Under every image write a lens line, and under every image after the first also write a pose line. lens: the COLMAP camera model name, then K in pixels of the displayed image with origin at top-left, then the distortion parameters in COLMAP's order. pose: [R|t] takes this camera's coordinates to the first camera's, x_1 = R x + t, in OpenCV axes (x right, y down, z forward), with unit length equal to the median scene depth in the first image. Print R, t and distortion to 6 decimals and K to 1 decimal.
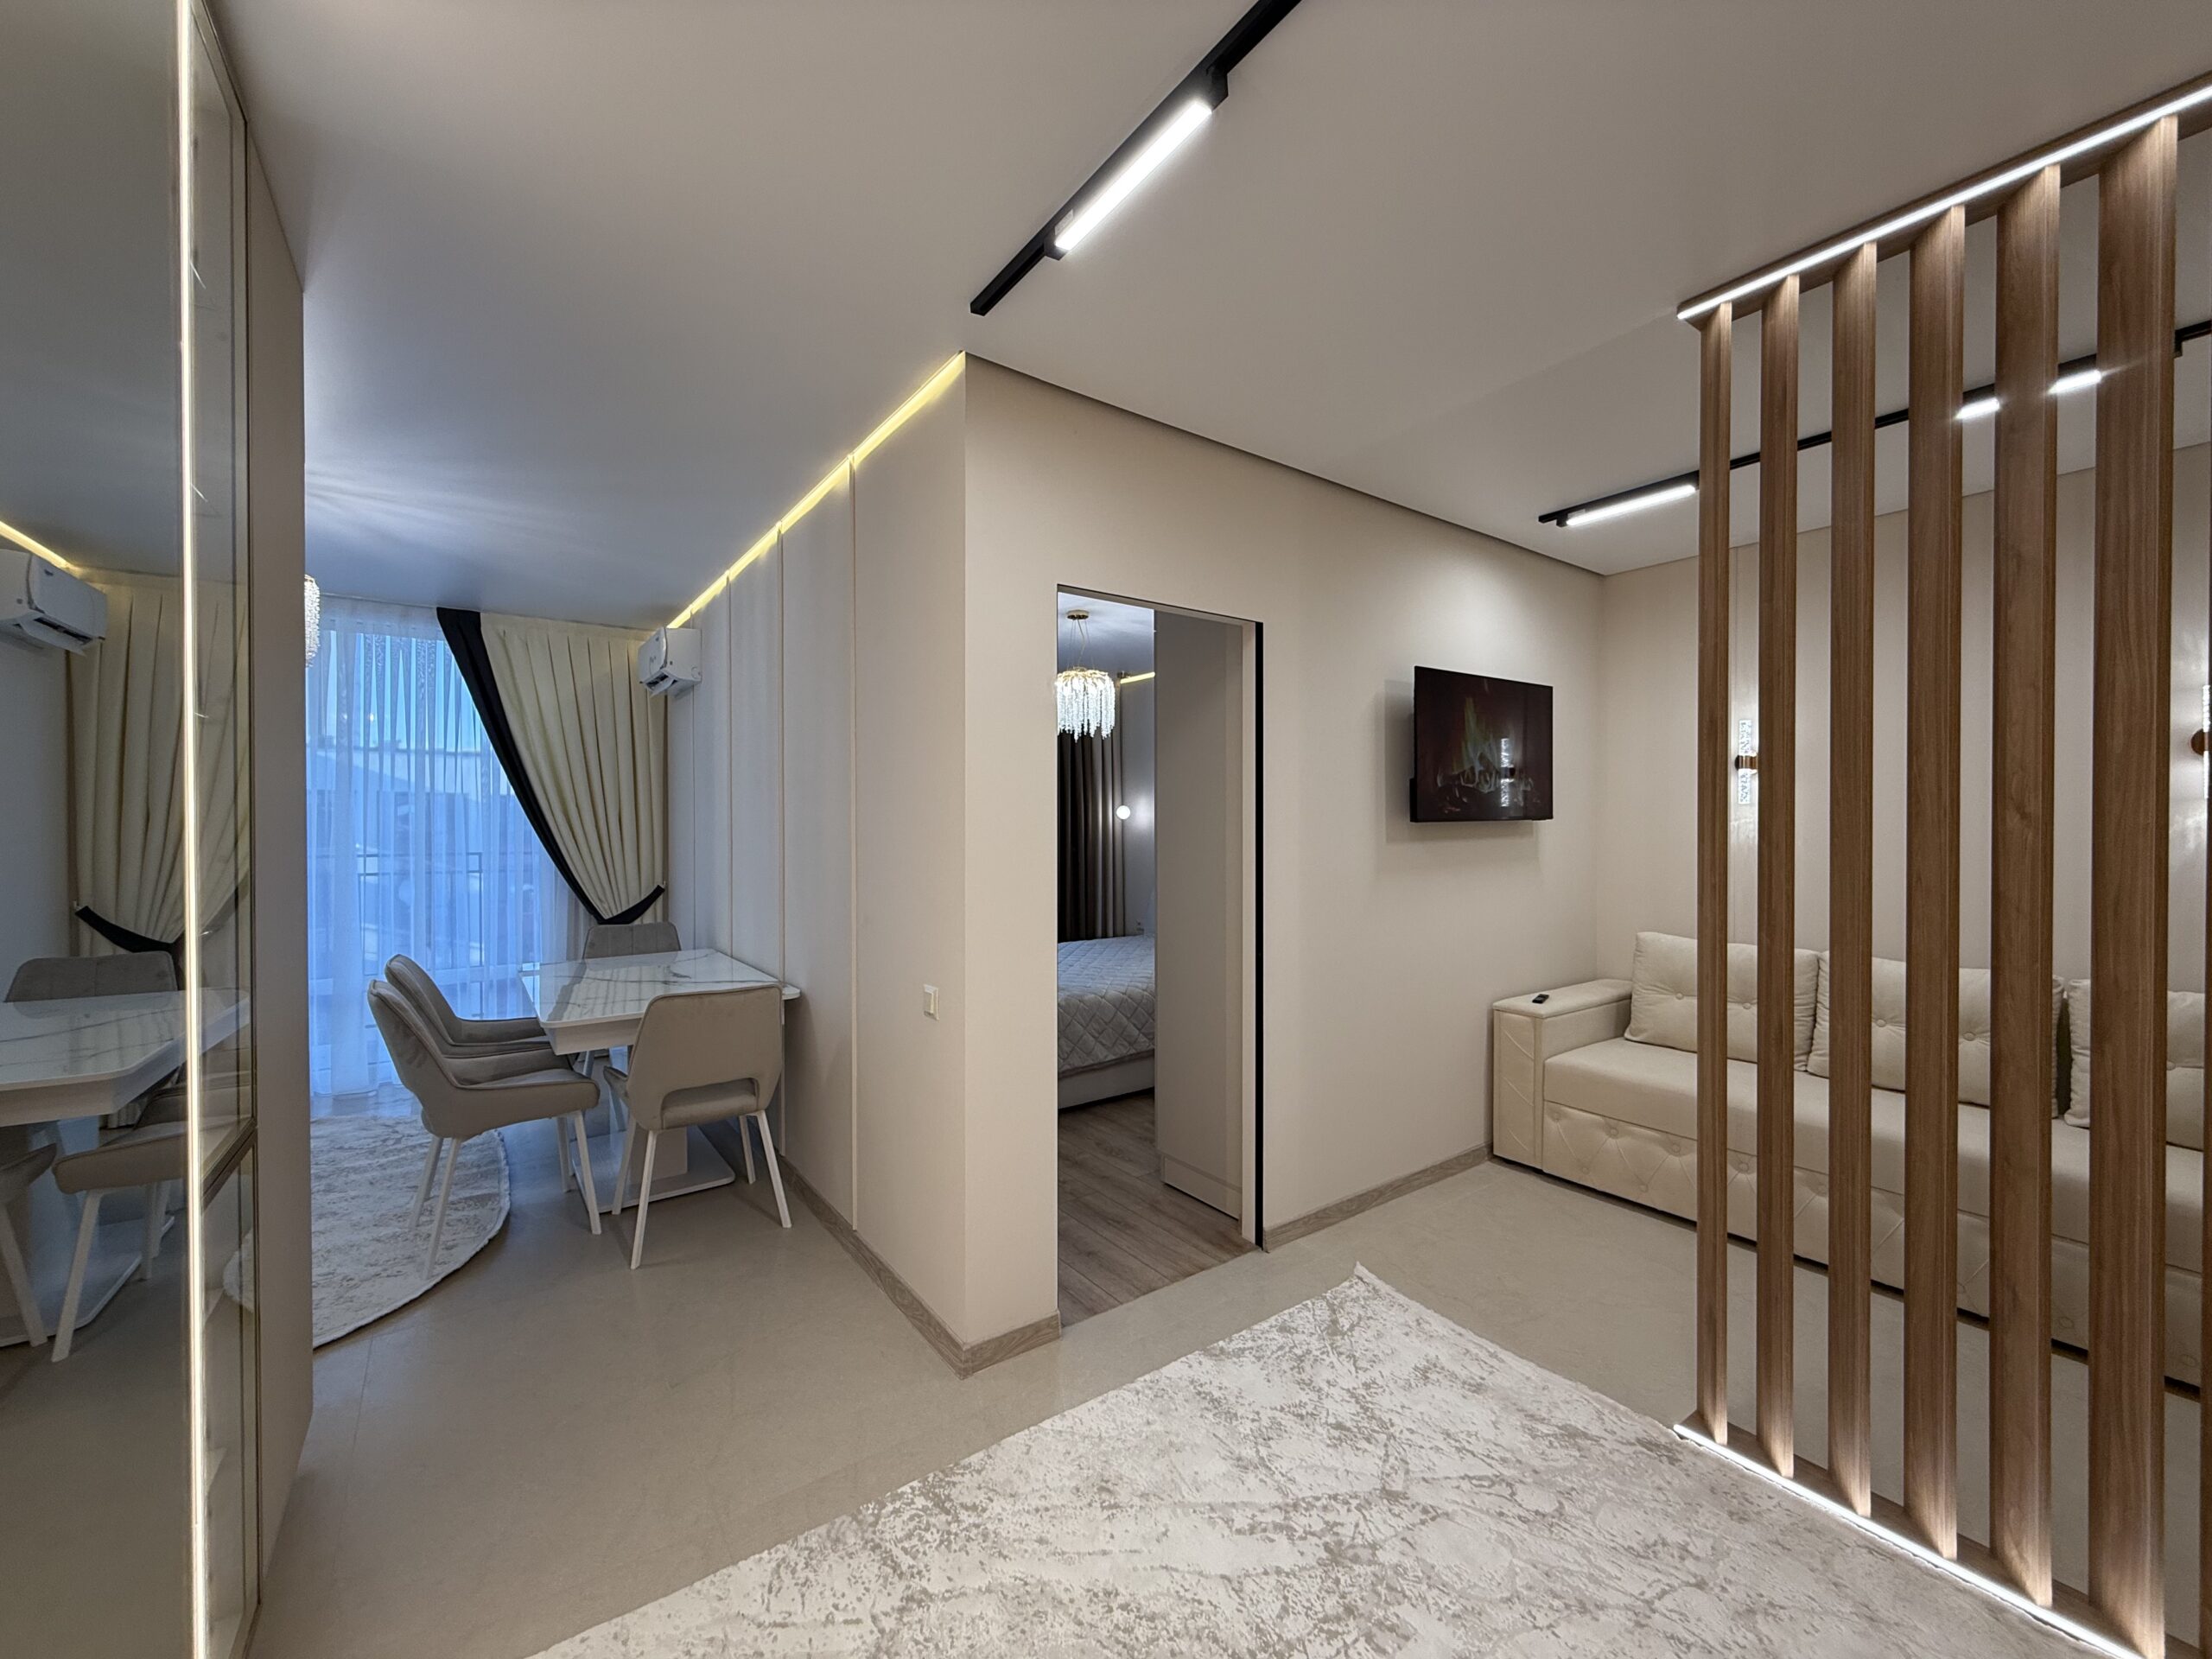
lens RADIAL K [[879.1, 0, 1098.7], [0, 879.1, 829.1], [0, 0, 1]] dist [-0.000569, -0.000068]
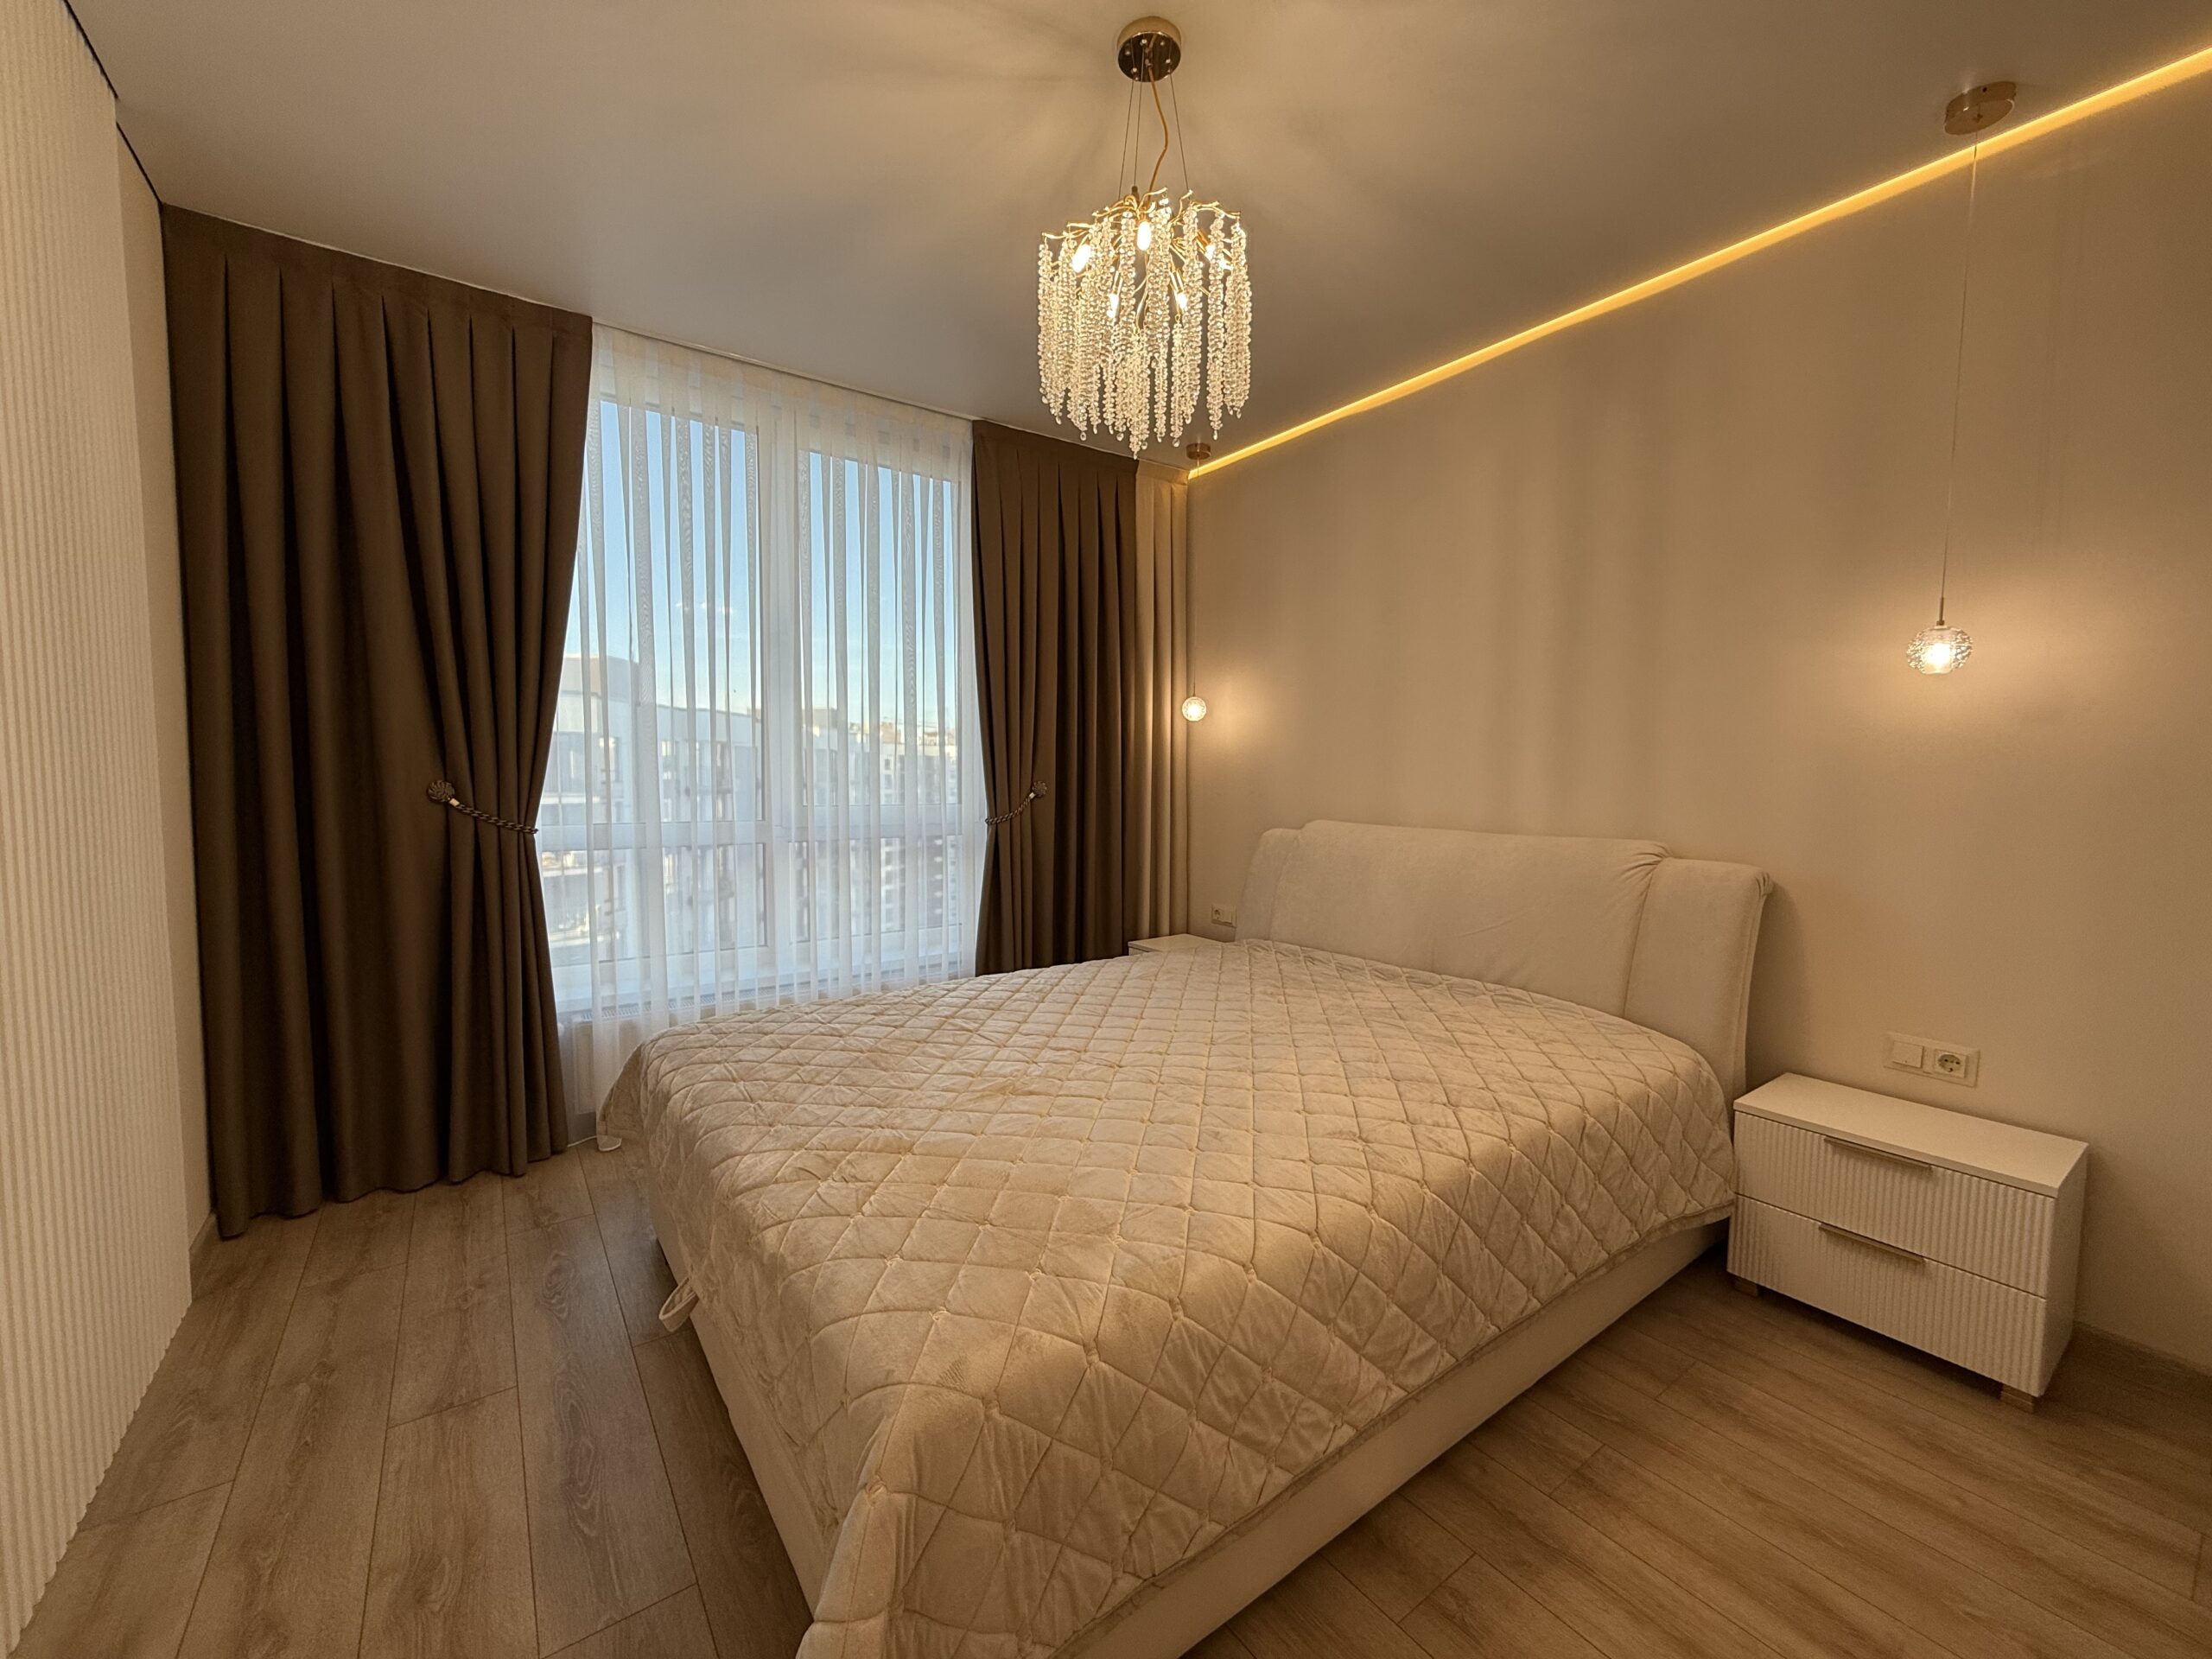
lens RADIAL K [[882.7, 0, 1099.4], [0, 882.7, 830.4], [0, 0, 1]] dist [-0.001300, 0.000092]
pose [[0.999948, 0.009381, -0.004086, -0.062882], [-0.009114, 0.998096, 0.061006, 0.052901], [0.004651, -0.060965, 0.998129, 1.047259]]
